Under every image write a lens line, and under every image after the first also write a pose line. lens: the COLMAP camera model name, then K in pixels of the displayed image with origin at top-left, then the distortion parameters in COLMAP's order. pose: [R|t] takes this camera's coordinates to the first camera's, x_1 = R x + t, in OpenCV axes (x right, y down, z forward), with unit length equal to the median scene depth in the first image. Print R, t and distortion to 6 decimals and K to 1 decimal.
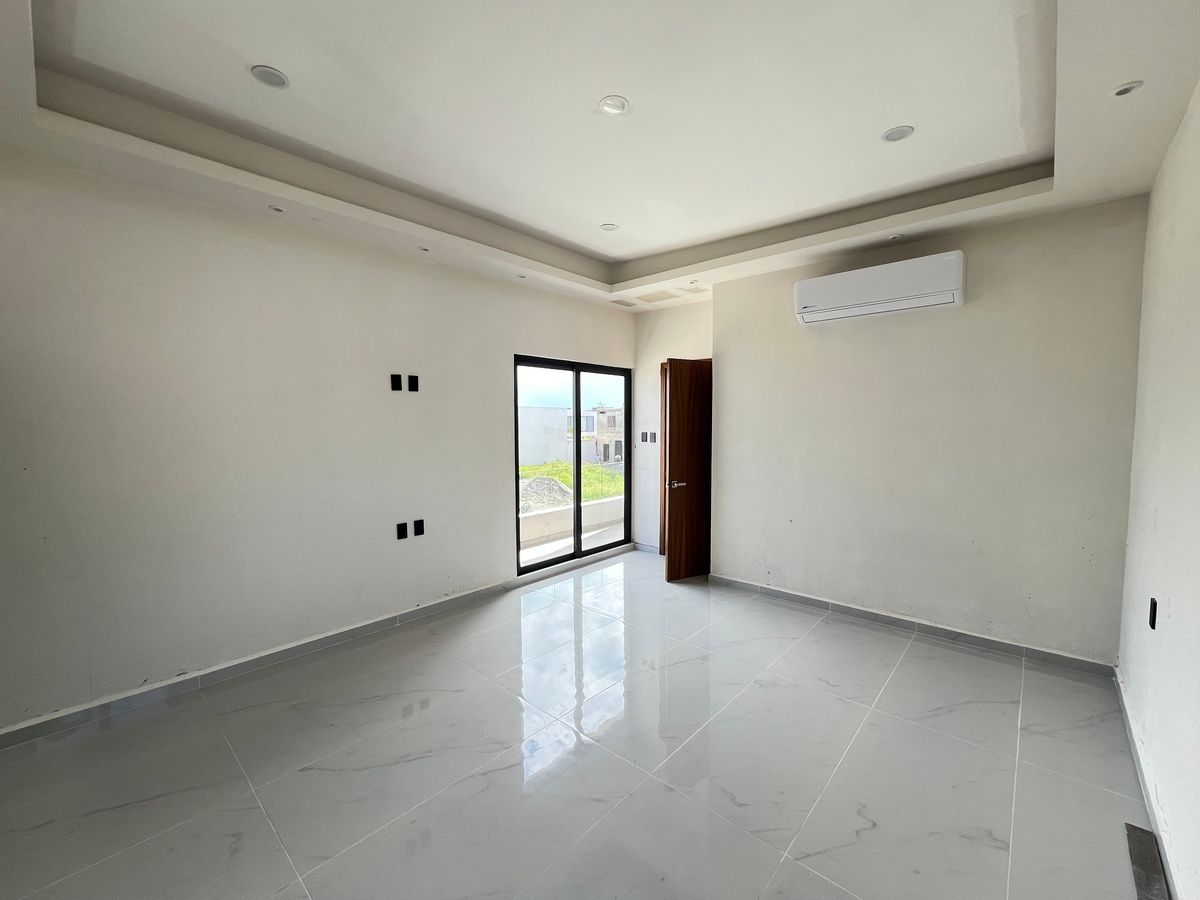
lens RADIAL K [[487.9, 0, 600.3], [0, 487.9, 450.8], [0, 0, 1]] dist [-0.002924, 0.000286]
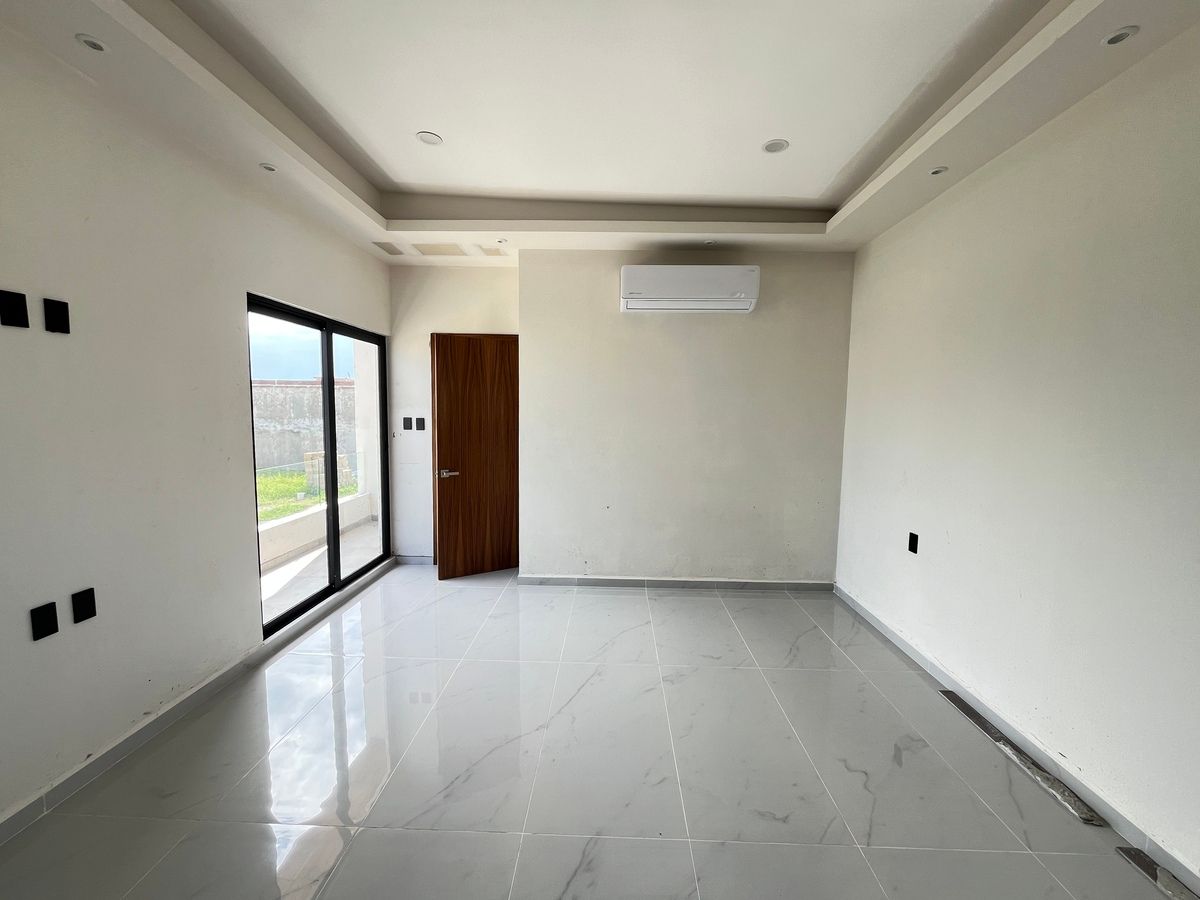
lens RADIAL K [[487.9, 0, 600.3], [0, 487.9, 451.3], [0, 0, 1]] dist [-0.002924, 0.000286]
pose [[0.761785, -0.041742, 0.646483, -0.237909], [0.021907, 0.999011, 0.038691, -0.008555], [-0.647459, -0.015312, 0.761946, 0.227261]]
